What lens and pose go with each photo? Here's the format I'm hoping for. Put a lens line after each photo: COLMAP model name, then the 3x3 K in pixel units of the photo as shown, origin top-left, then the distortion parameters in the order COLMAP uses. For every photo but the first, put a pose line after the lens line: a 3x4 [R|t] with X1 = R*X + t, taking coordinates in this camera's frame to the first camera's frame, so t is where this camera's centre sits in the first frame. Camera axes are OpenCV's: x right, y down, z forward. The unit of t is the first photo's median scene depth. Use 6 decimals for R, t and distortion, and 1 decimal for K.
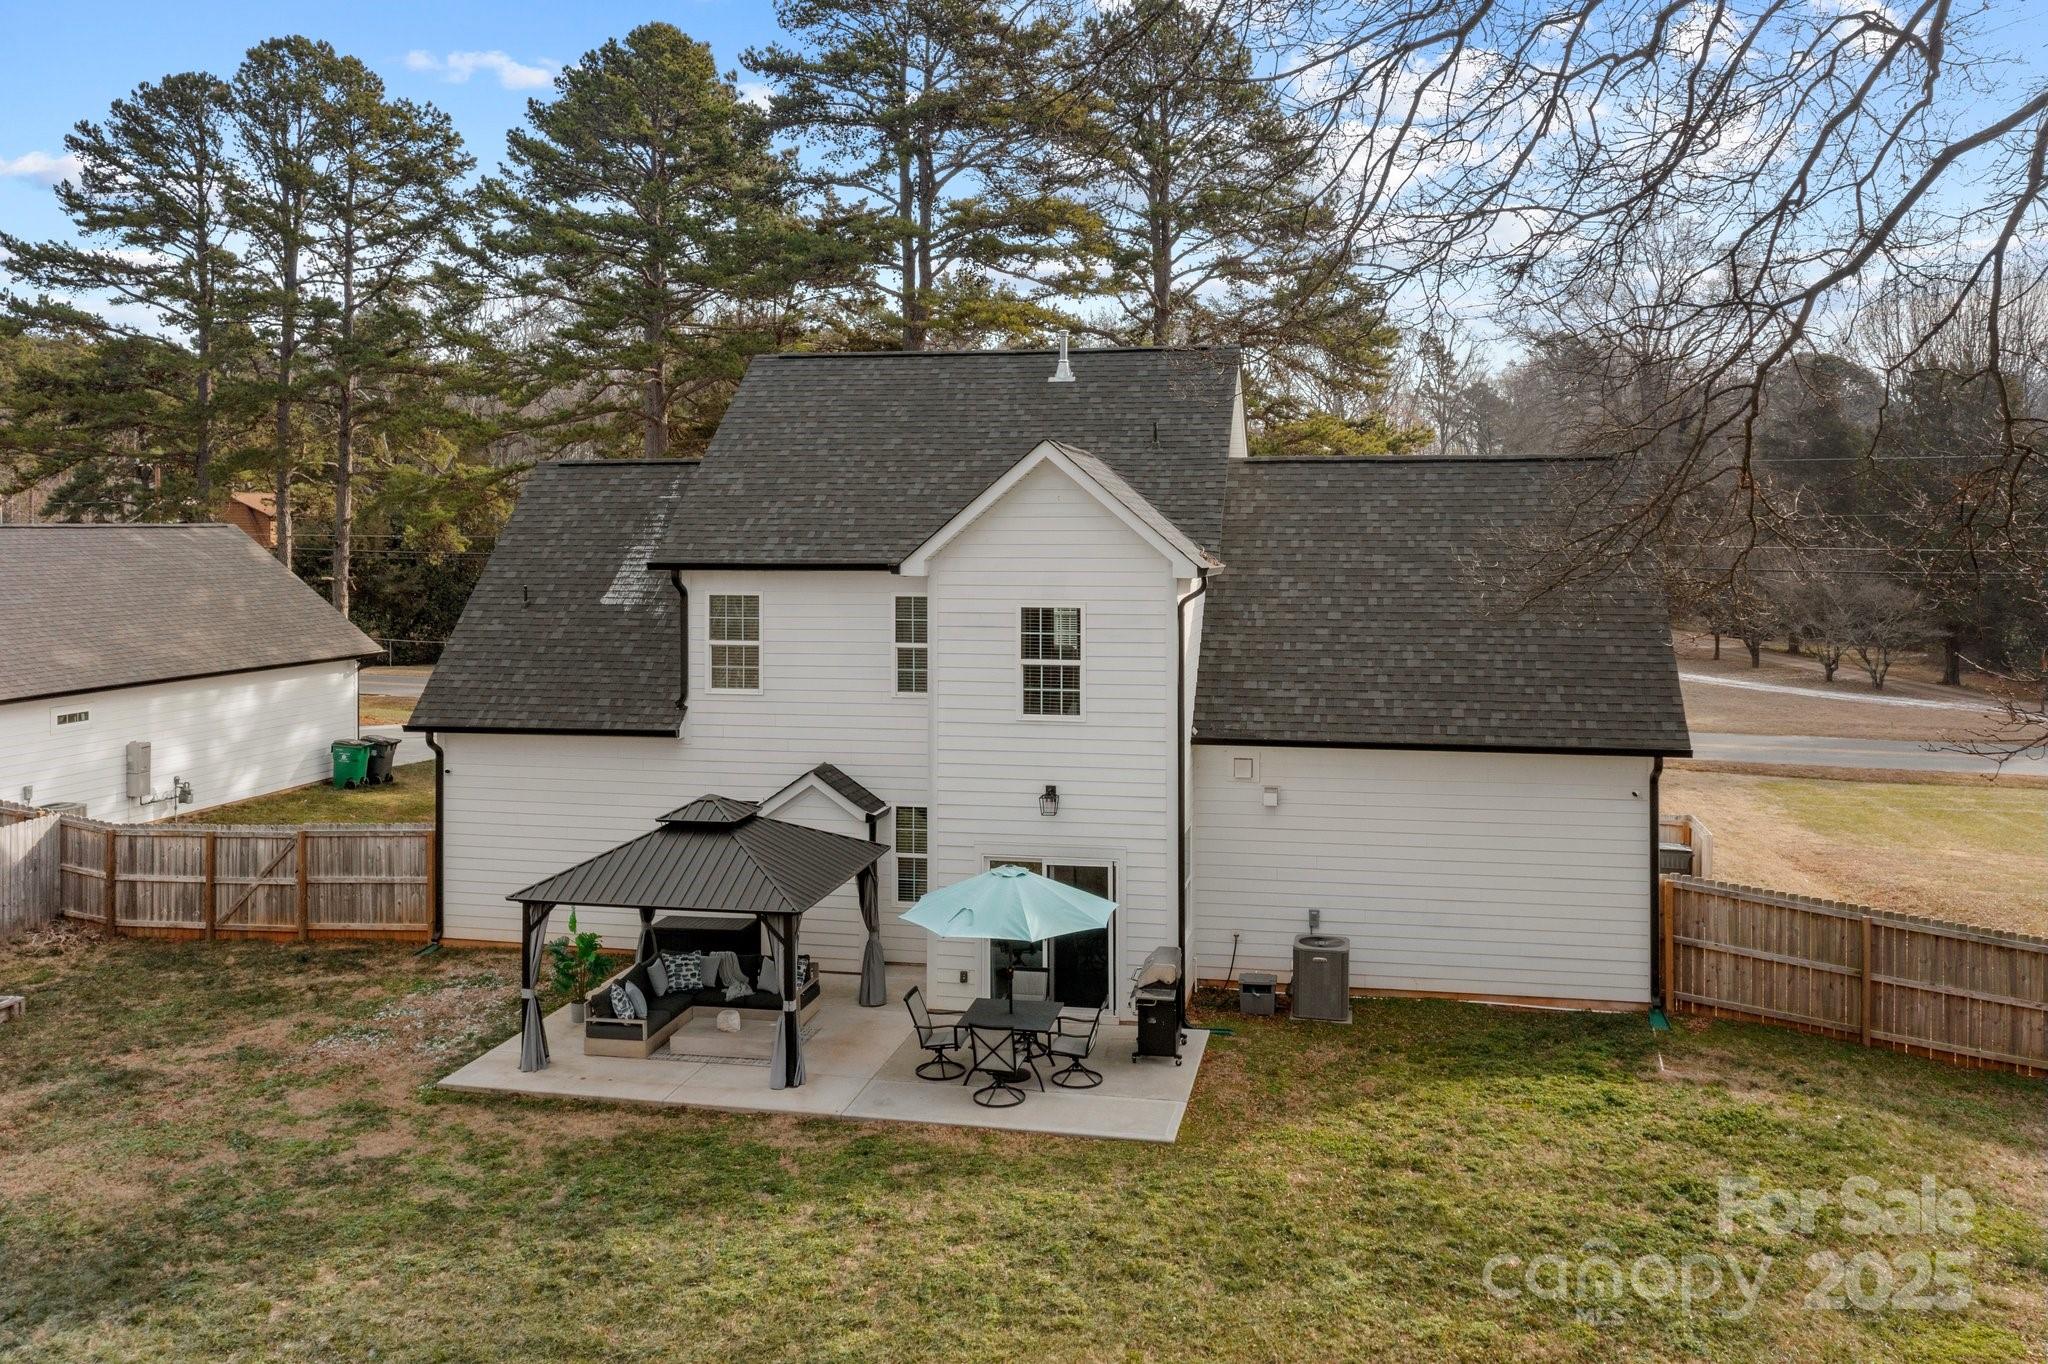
lens RADIAL K [[1747.5, 0, 1019.7], [0, 1747.5, 460.3], [0, 0, 1]] dist [-0.005674, -0.002627]
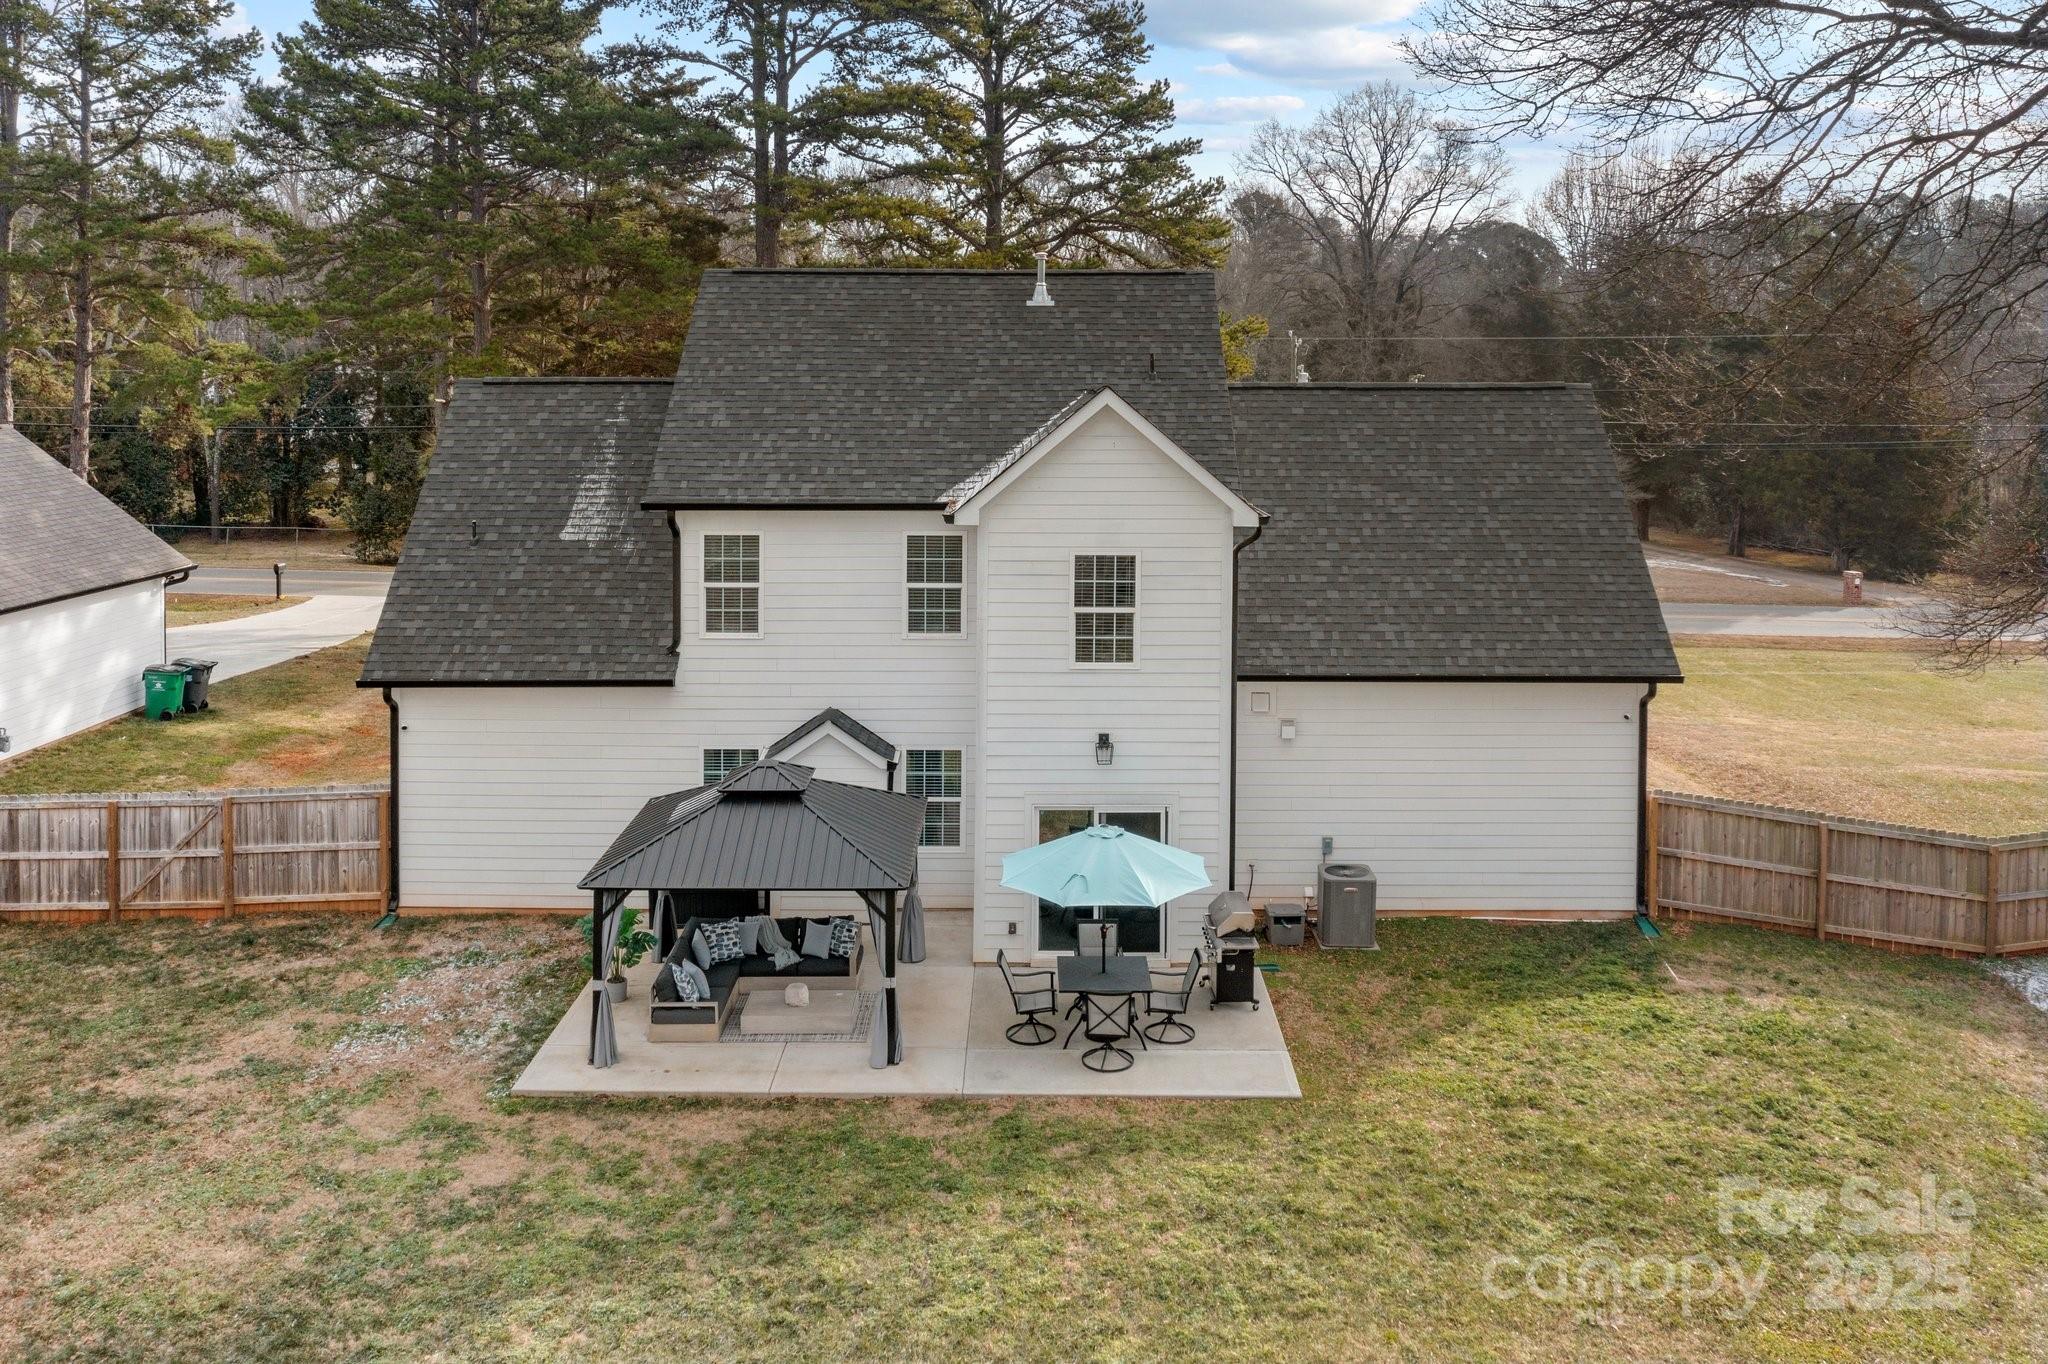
lens RADIAL K [[1770.6, 0, 1022.1], [0, 1770.6, 351.4], [0, 0, 1]] dist [-0.009153, -0.001858]
pose [[0.977980, 0.004995, 0.208640, -0.237857], [-0.011937, 0.999416, 0.032023, -0.062785], [-0.208358, -0.033808, 0.977468, 0.031622]]
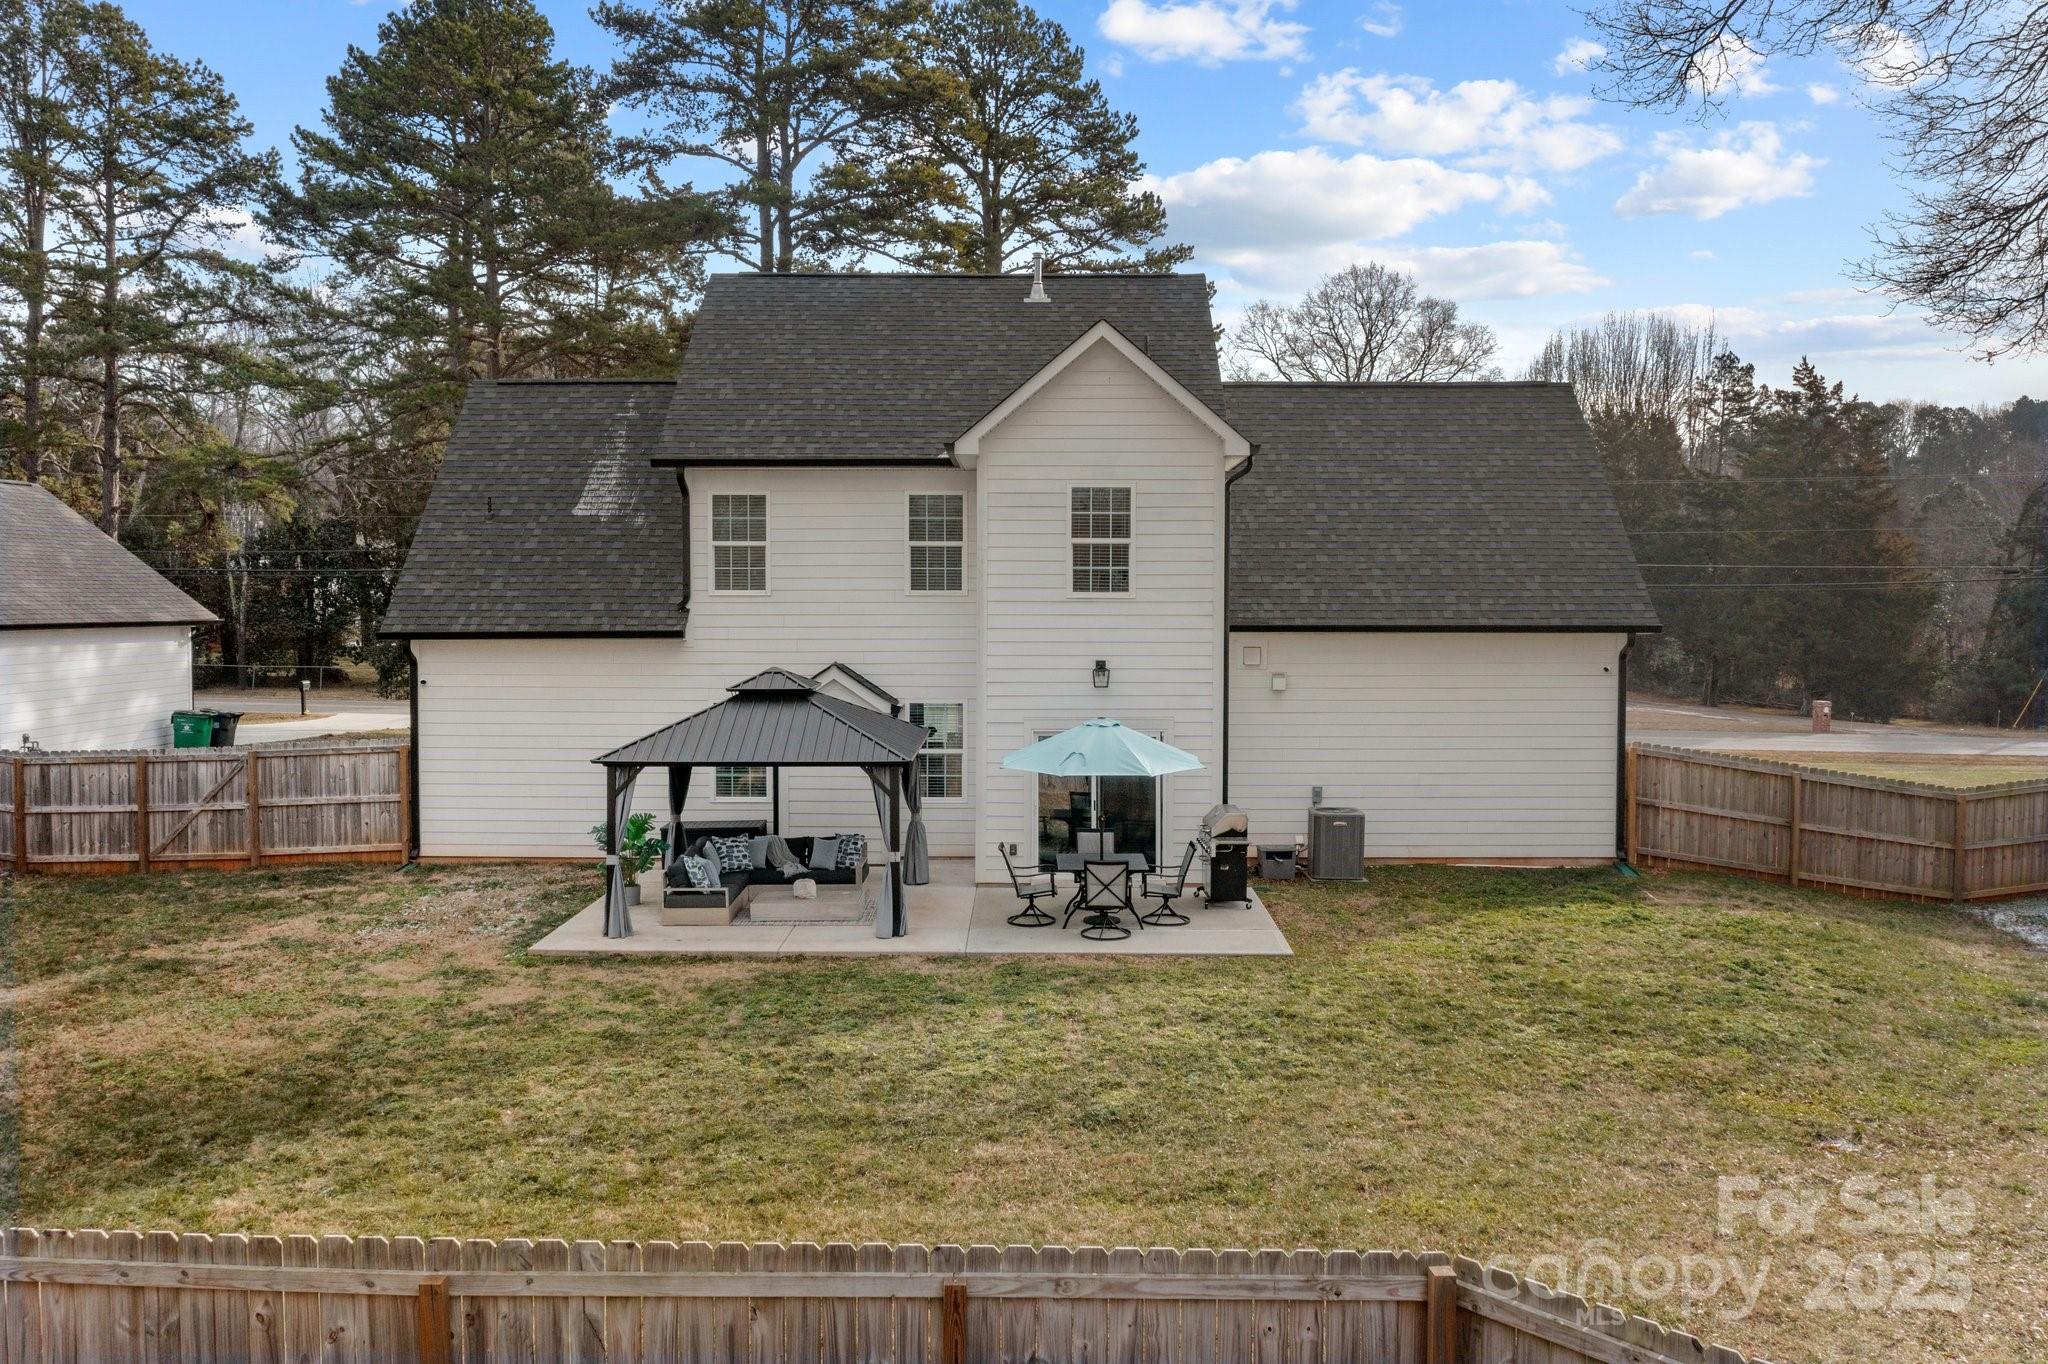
lens RADIAL K [[1704.8, 0, 1022.8], [0, 1704.8, 633.0], [0, 0, 1]] dist [-0.009089, -0.001825]
pose [[0.977693, -0.003052, 0.210018, -0.236204], [-0.007264, 0.998805, 0.048330, 0.121273], [-0.209915, -0.048777, 0.976502, 0.031436]]
